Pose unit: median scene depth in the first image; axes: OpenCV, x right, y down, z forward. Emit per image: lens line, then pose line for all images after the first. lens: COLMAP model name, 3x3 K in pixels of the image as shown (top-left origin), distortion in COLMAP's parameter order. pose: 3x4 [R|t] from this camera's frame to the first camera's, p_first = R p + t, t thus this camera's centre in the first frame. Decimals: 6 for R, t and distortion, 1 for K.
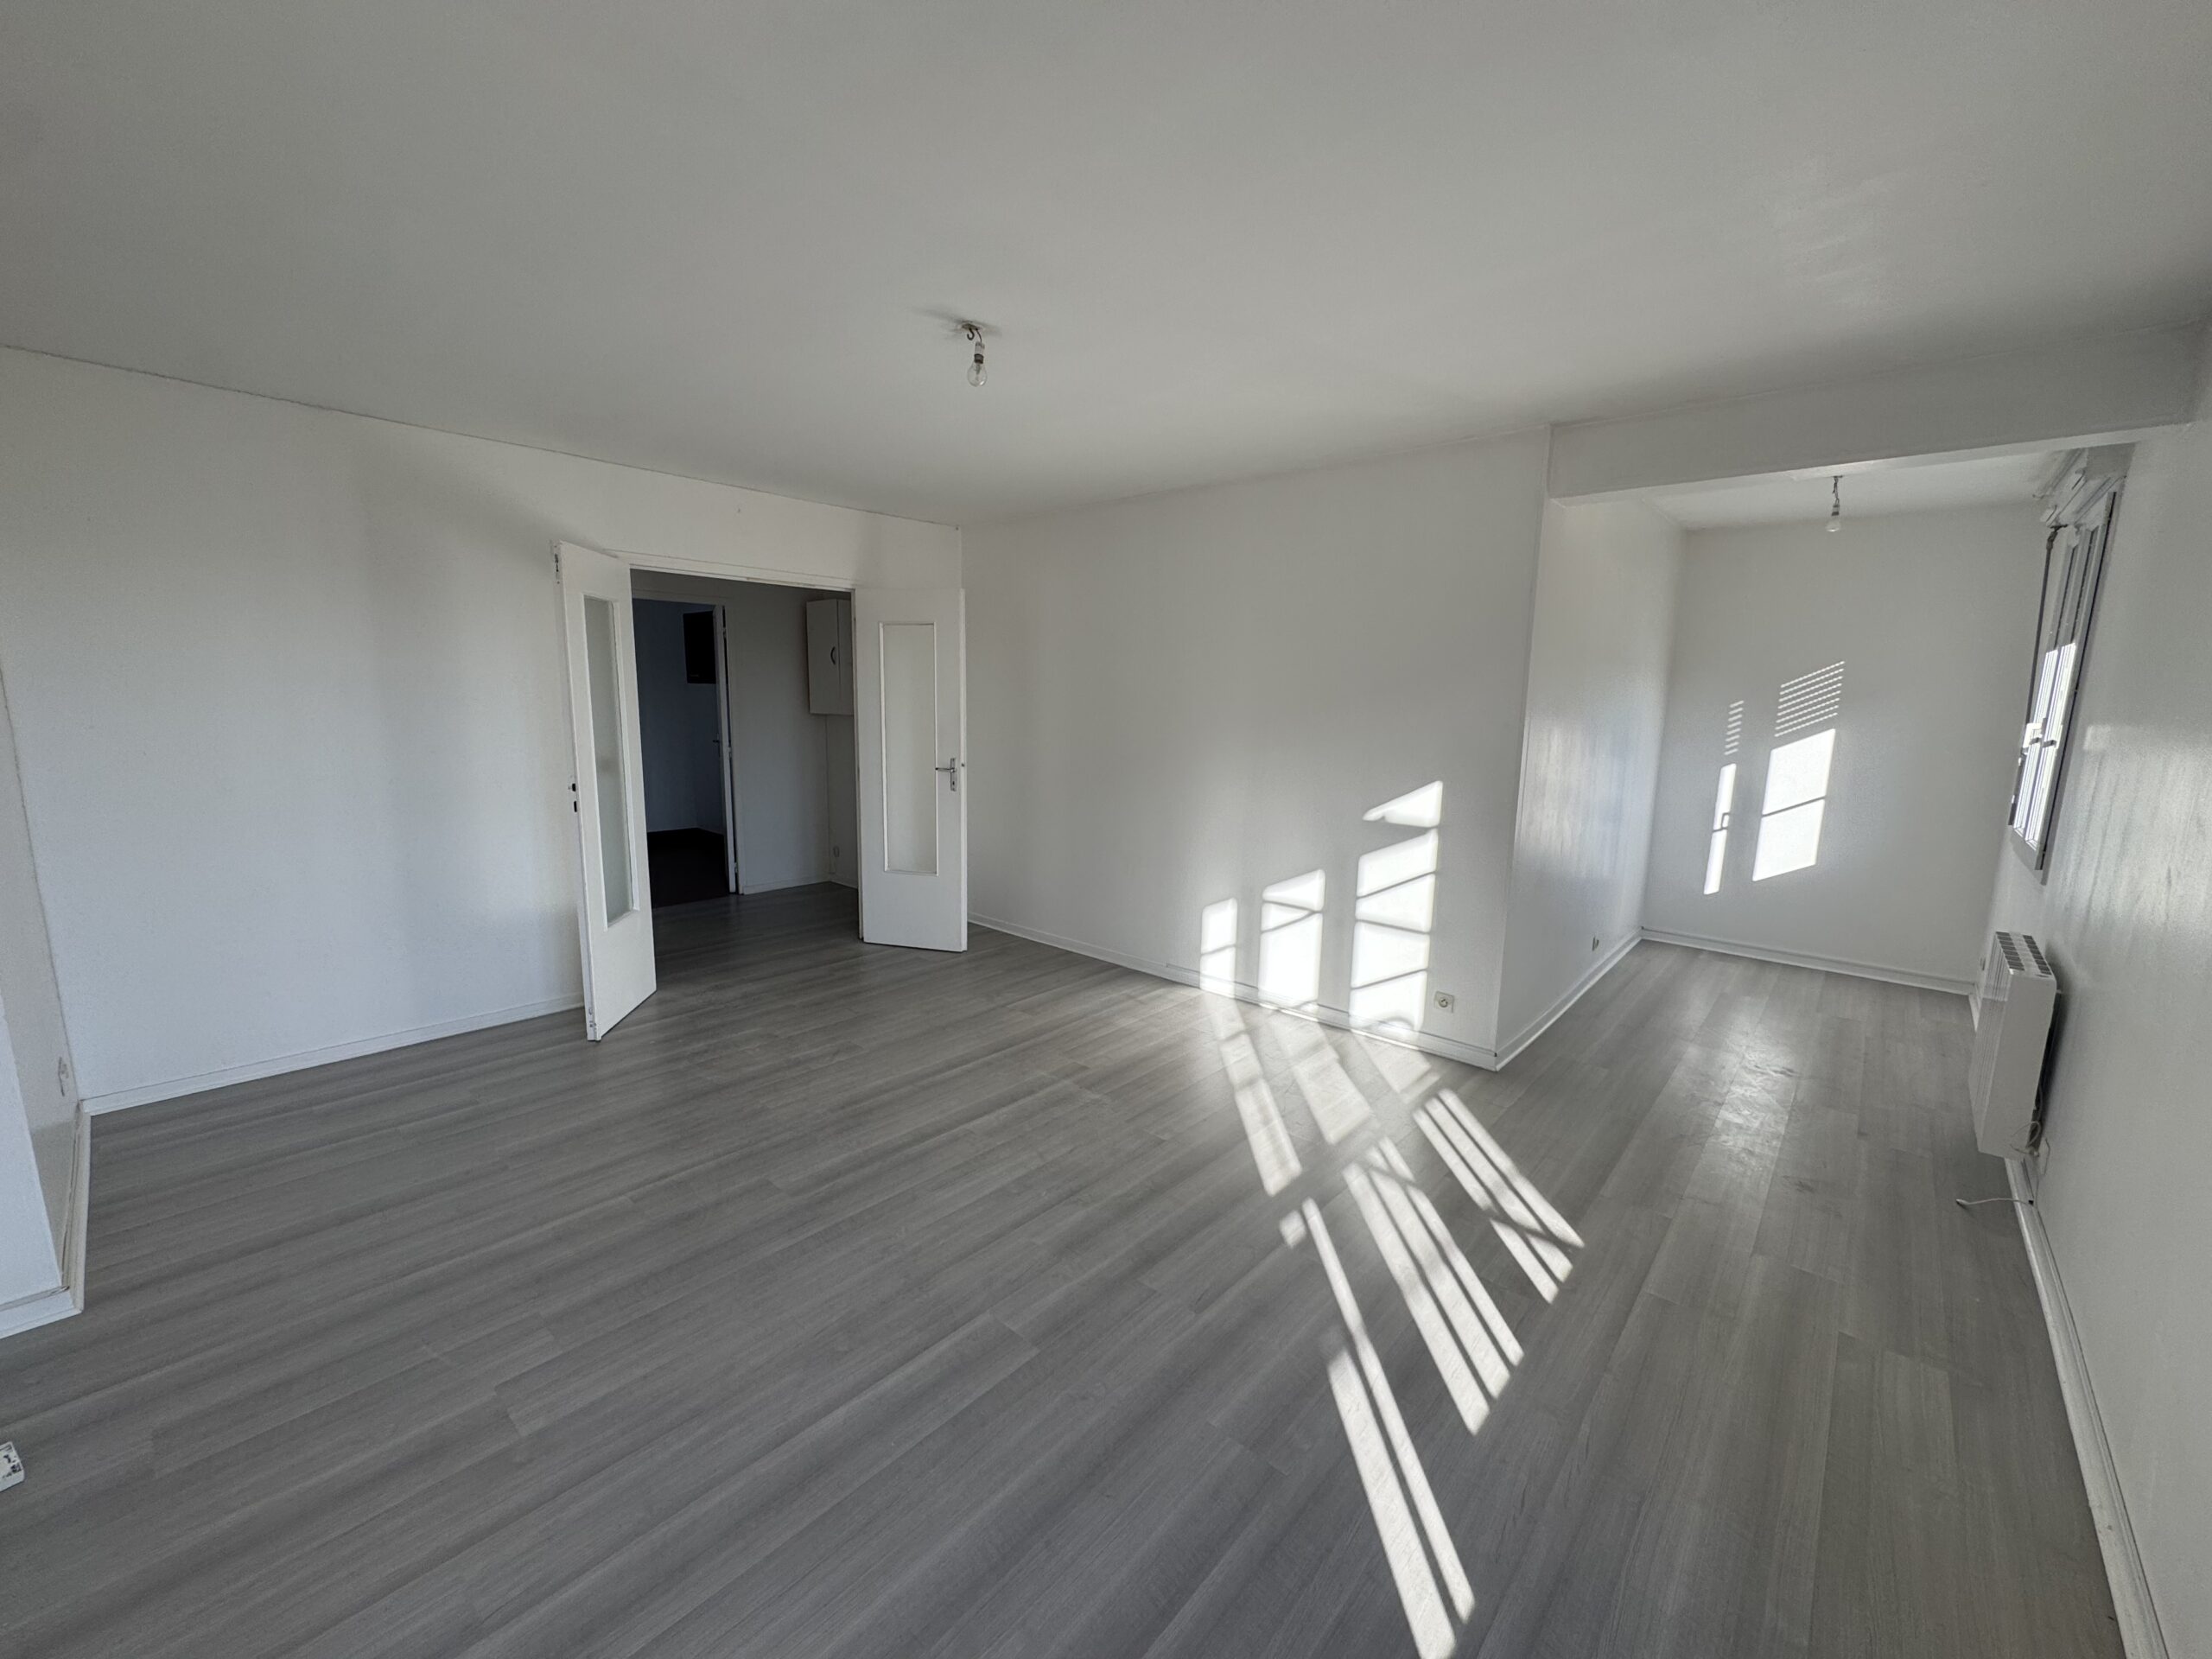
lens RADIAL K [[875.5, 0, 1117.3], [0, 875.5, 834.1], [0, 0, 1]] dist [-0.000681, 0.000462]
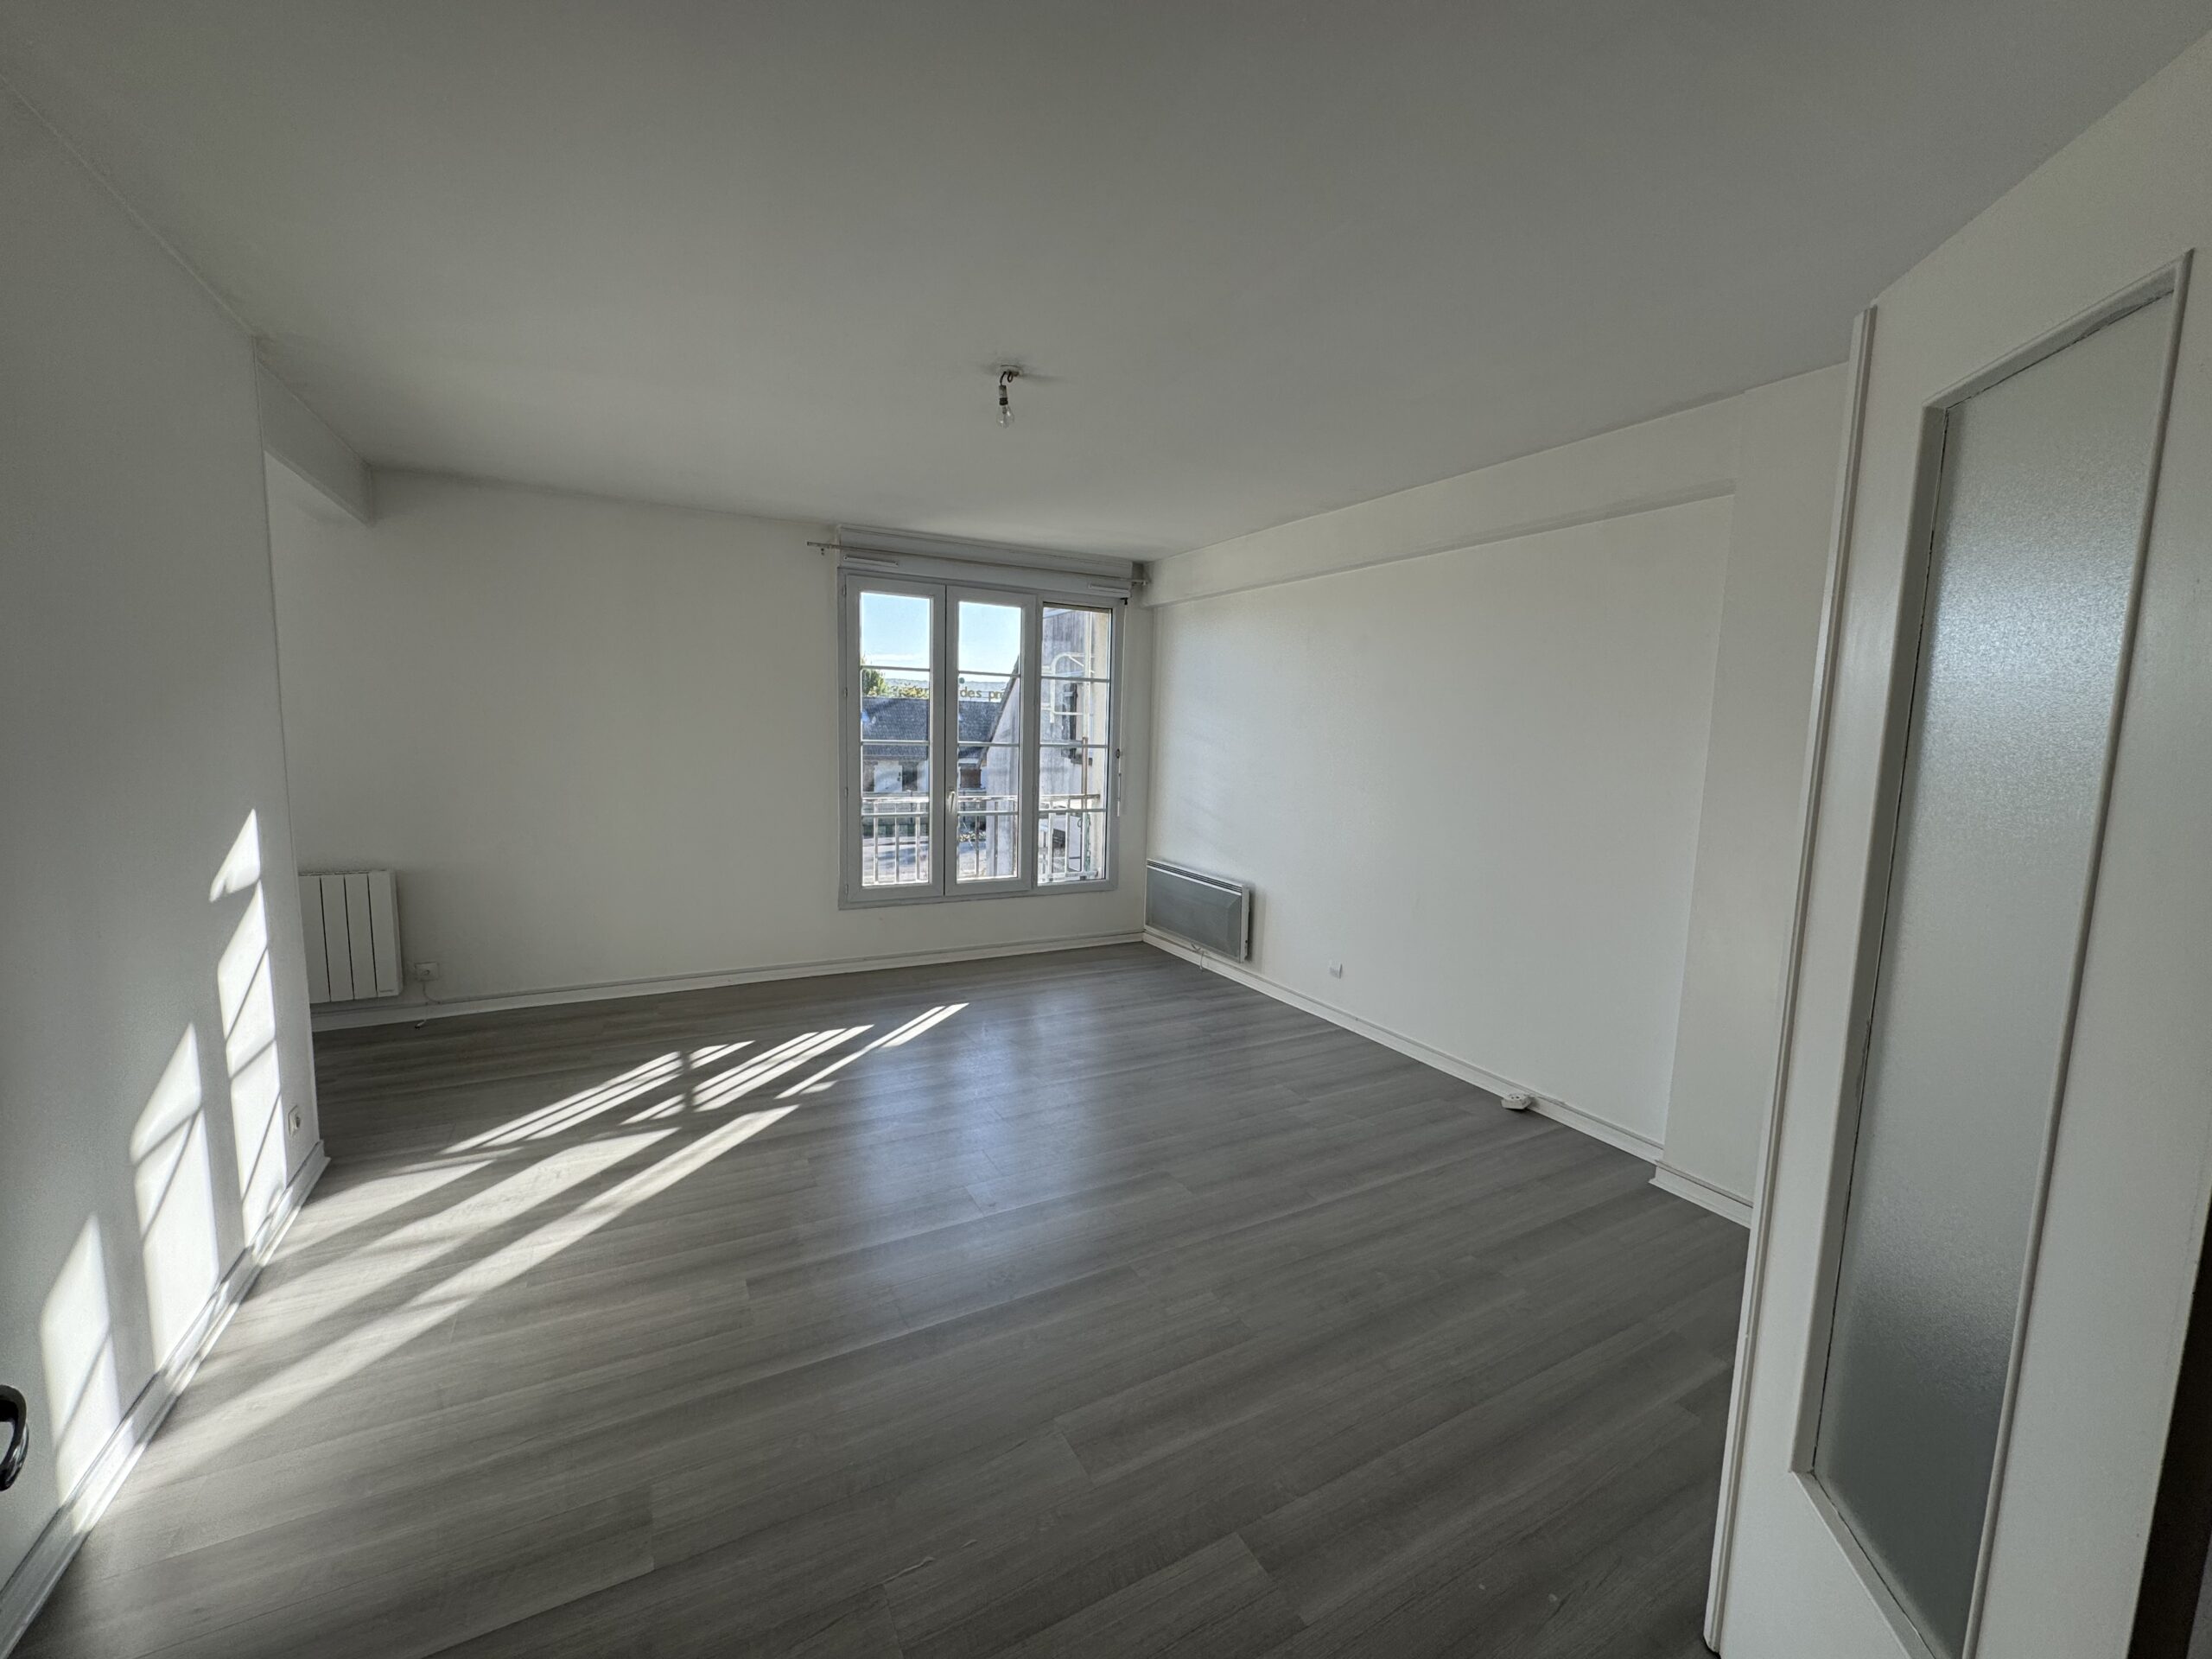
lens RADIAL K [[875.5, 0, 1110.4], [0, 875.5, 829.2], [0, 0, 1]] dist [-0.000681, 0.000462]
pose [[-0.939190, -0.085593, 0.332559, -0.643790], [0.009005, 0.961966, 0.273019, -0.310727], [-0.343279, 0.259412, -0.902699, 1.939794]]
